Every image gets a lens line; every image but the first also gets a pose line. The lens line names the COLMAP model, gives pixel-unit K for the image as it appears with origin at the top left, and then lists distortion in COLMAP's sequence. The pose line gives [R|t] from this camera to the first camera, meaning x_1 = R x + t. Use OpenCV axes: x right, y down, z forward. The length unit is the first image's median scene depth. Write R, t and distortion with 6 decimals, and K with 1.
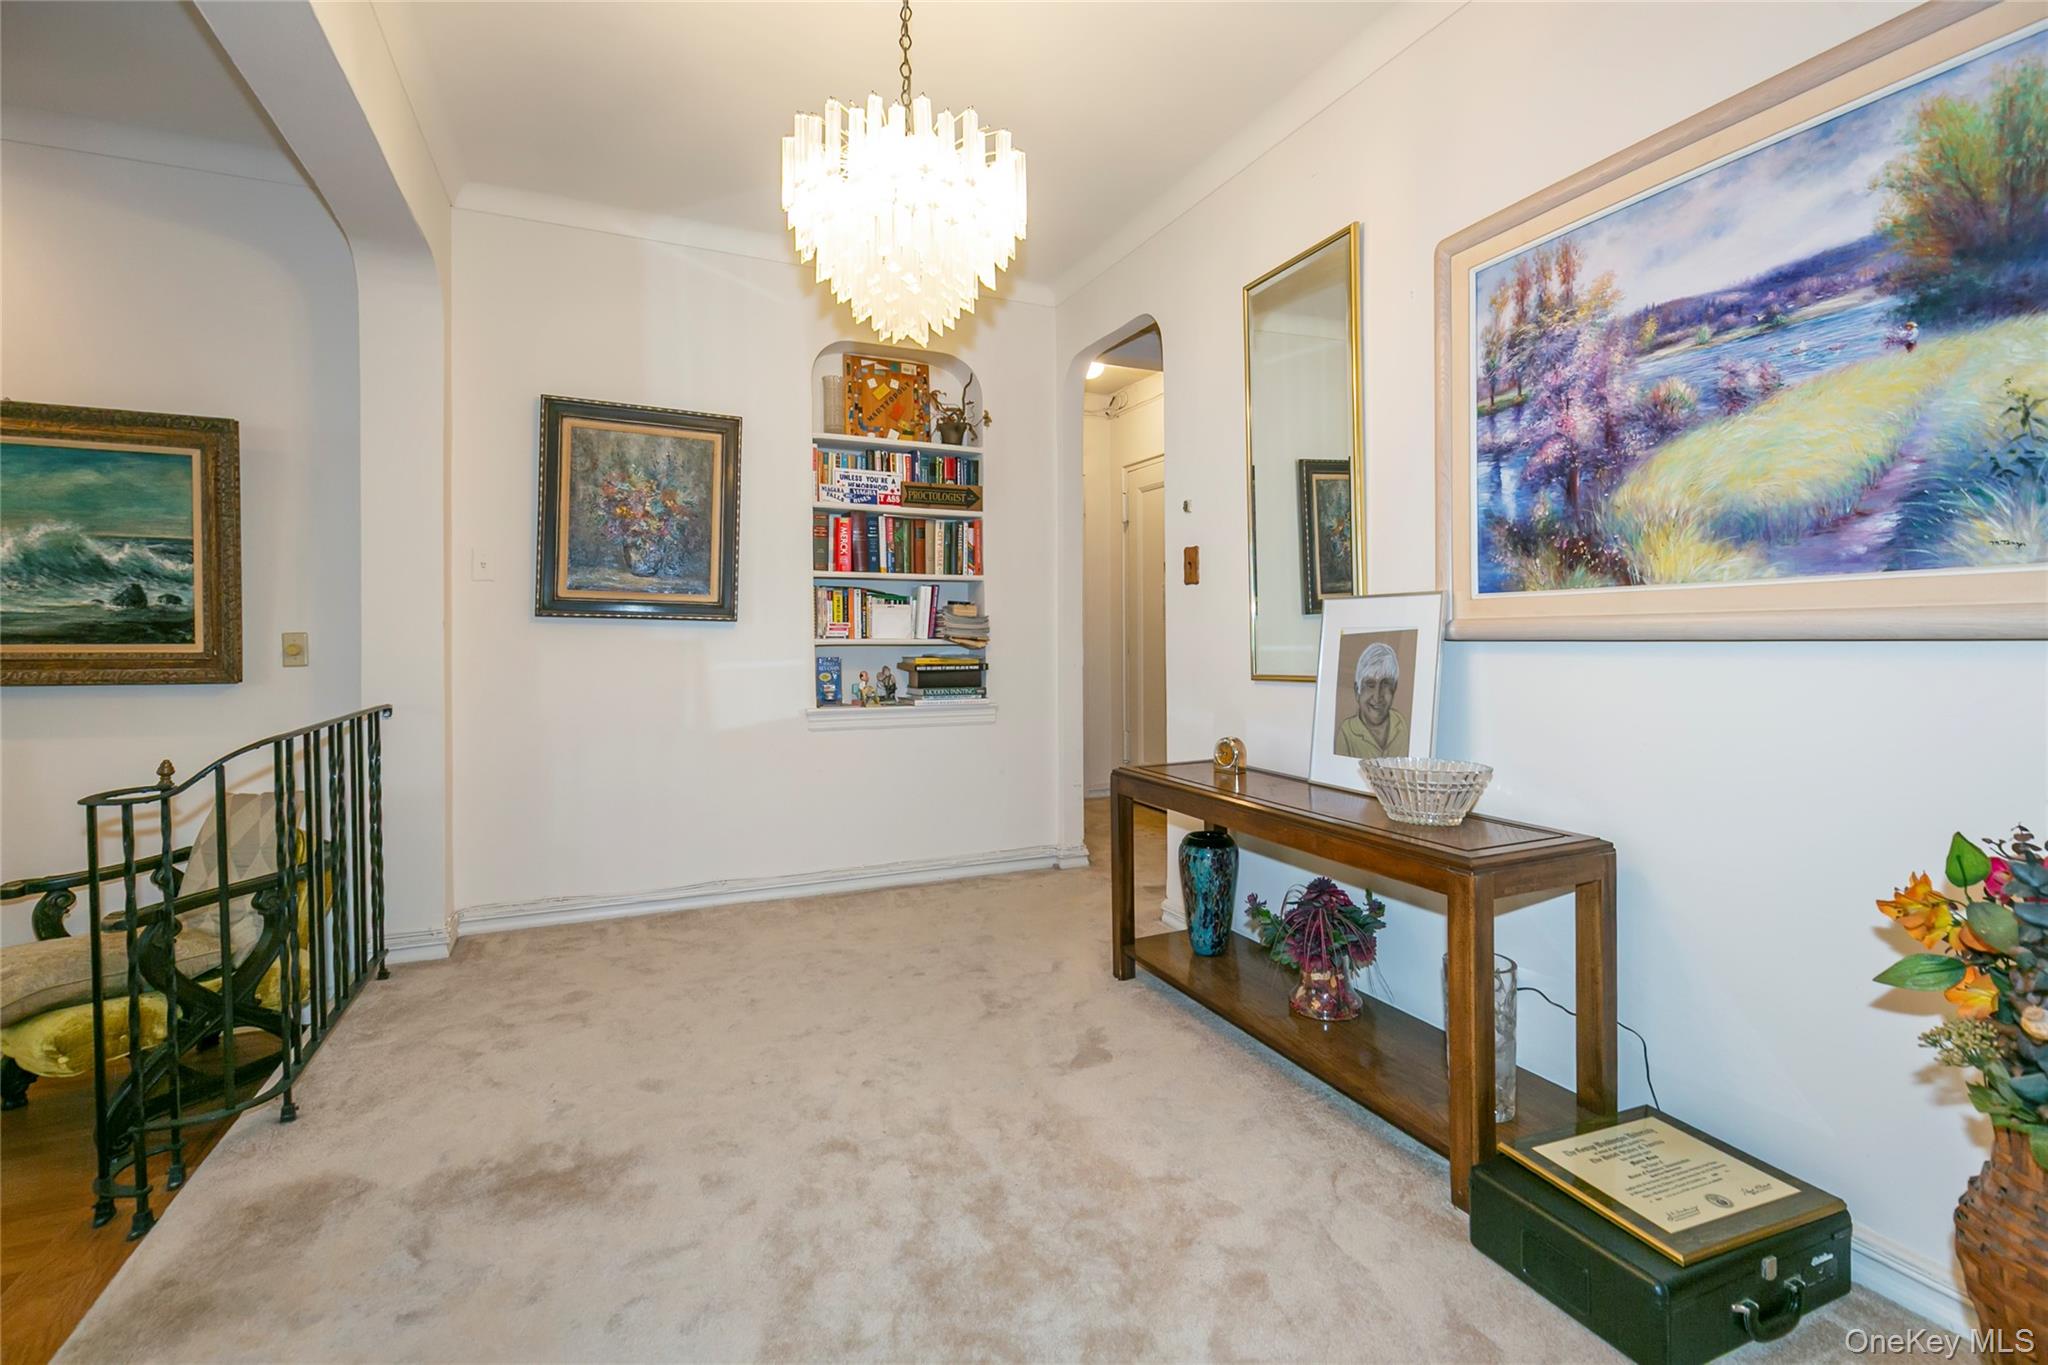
lens RADIAL K [[921.1, 0, 1070.1], [0, 921.1, 644.7], [0, 0, 1]] dist [0.000113, -0.000115]
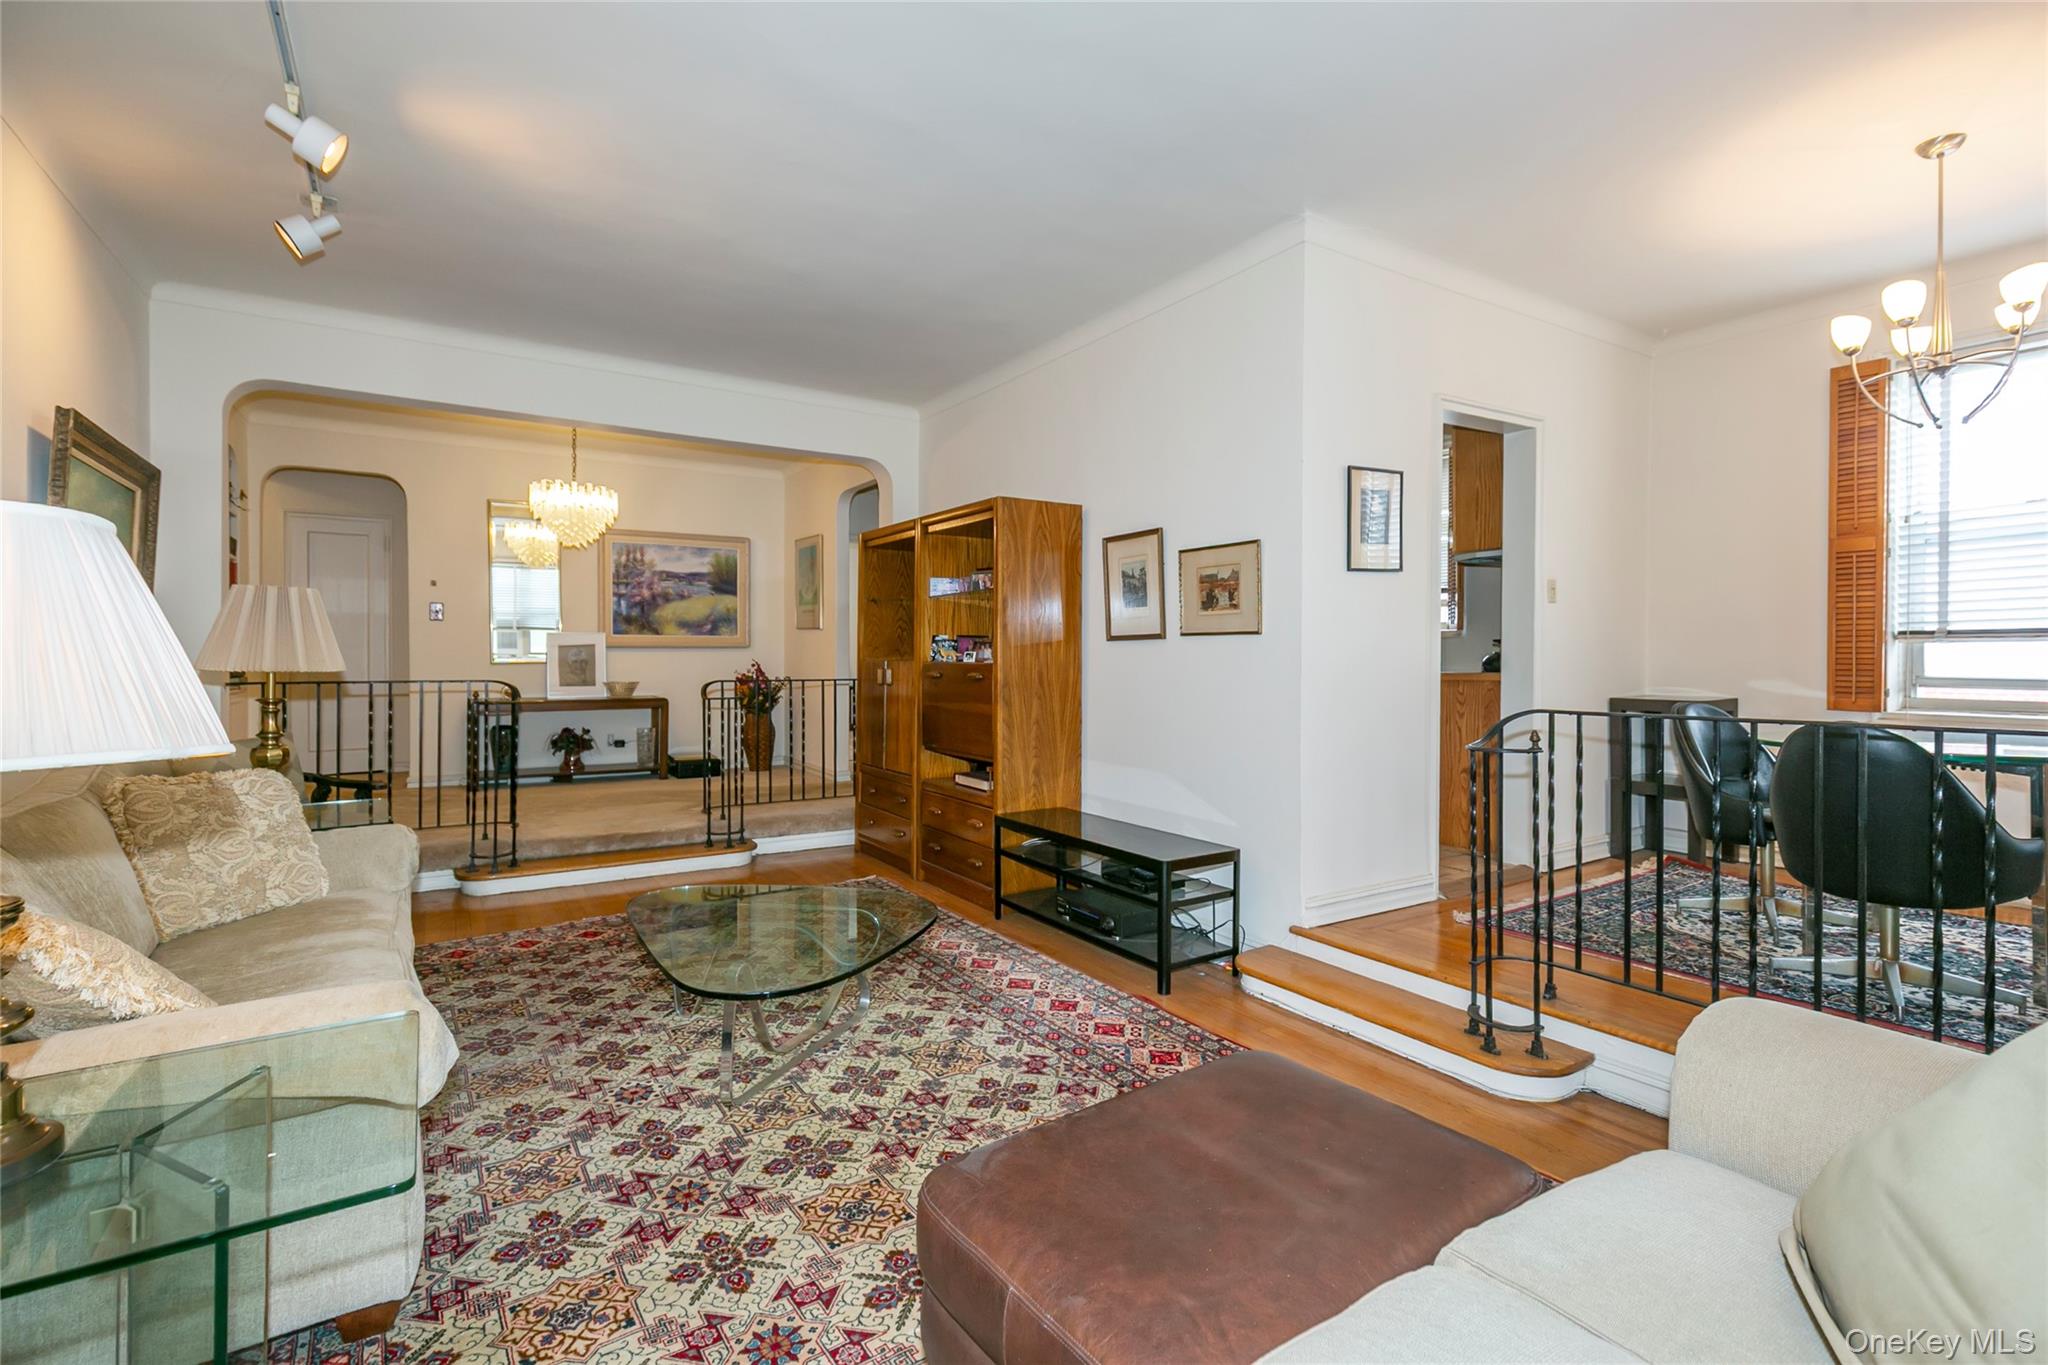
lens RADIAL K [[922.7, 0, 1028.9], [0, 922.7, 670.8], [0, 0, 1]] dist [0.002185, -0.000143]
pose [[-0.129110, -0.010631, 0.991573, -3.223857], [0.007781, 0.999901, 0.011734, 0.052847], [-0.991600, 0.009231, -0.129014, -0.105767]]
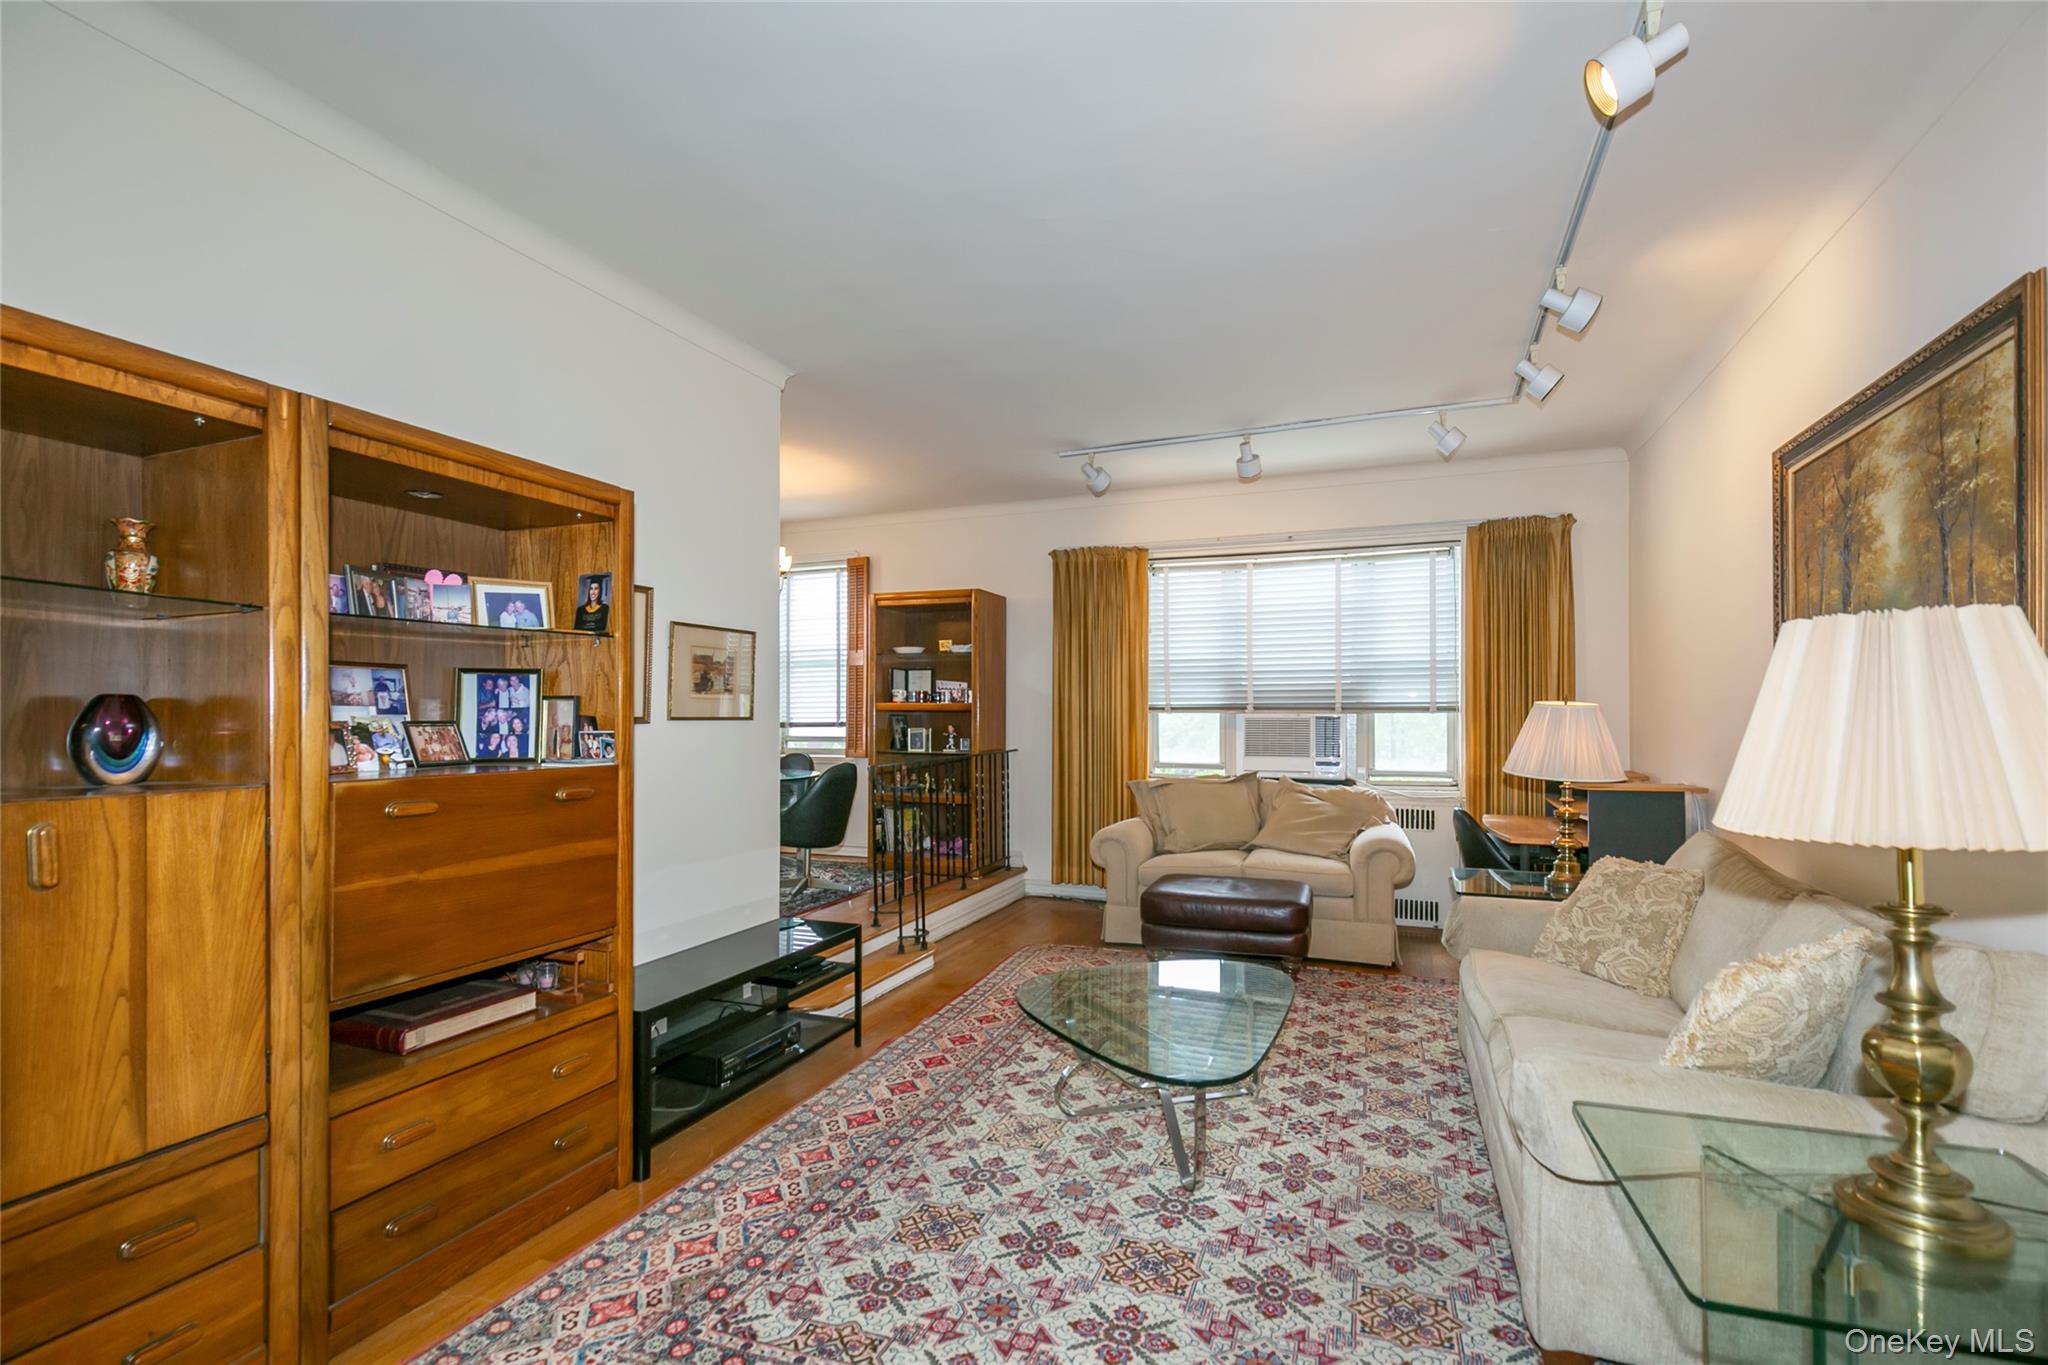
lens RADIAL K [[927.3, 0, 1043.1], [0, 927.3, 713.5], [0, 0, 1]] dist [0.006757, -0.001137]
pose [[-0.730795, 0.005477, -0.682575, -0.780091], [-0.000042, 0.999967, 0.008070, -0.020491], [0.682597, 0.005926, -0.730771, 0.982255]]
